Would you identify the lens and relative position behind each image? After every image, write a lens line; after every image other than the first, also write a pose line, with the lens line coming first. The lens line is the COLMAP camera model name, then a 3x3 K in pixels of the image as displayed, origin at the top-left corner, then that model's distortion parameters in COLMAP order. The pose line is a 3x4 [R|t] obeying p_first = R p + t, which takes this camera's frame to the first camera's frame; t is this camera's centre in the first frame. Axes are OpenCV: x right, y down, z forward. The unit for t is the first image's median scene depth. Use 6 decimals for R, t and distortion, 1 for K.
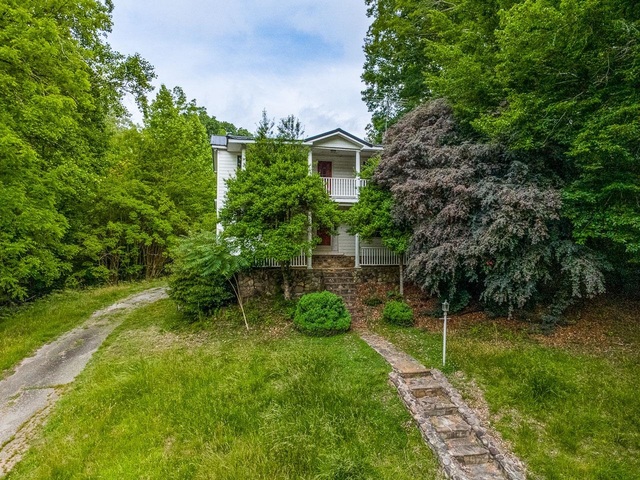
lens RADIAL K [[449.8, 0, 320.0], [0, 449.8, 240.0], [0, 0, 1]] dist [0.005749, -0.000857]
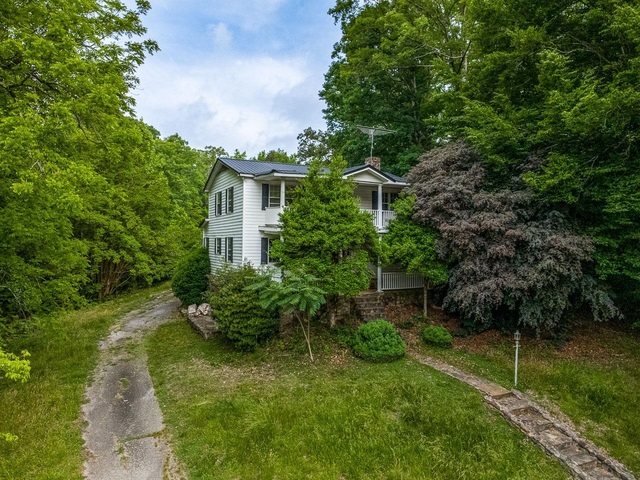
lens RADIAL K [[449.8, 0, 320.0], [0, 449.8, 240.0], [0, 0, 1]] dist [0.005749, -0.000857]
pose [[0.971949, 0.000112, 0.235190, -0.436385], [-0.000966, 0.999993, 0.003516, -0.094413], [-0.235188, -0.003644, 0.971943, -0.030178]]
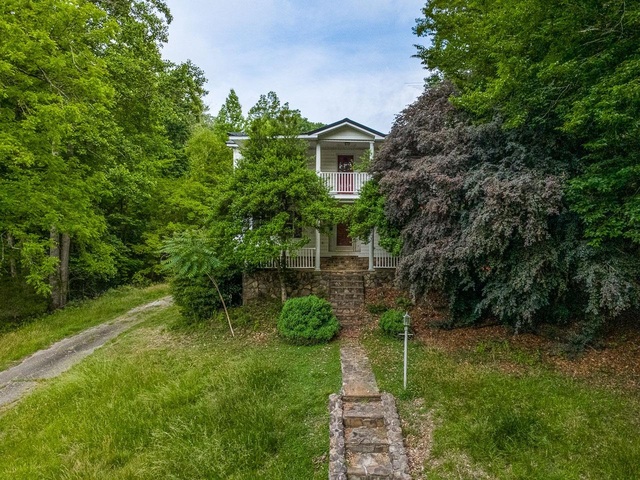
lens RADIAL K [[449.8, 0, 320.0], [0, 449.8, 240.0], [0, 0, 1]] dist [0.005749, -0.000857]
pose [[0.972093, -0.000460, -0.234597, 0.273766], [0.000936, 0.999998, 0.001921, -0.002421], [0.234595, -0.002087, 0.972091, 0.126175]]
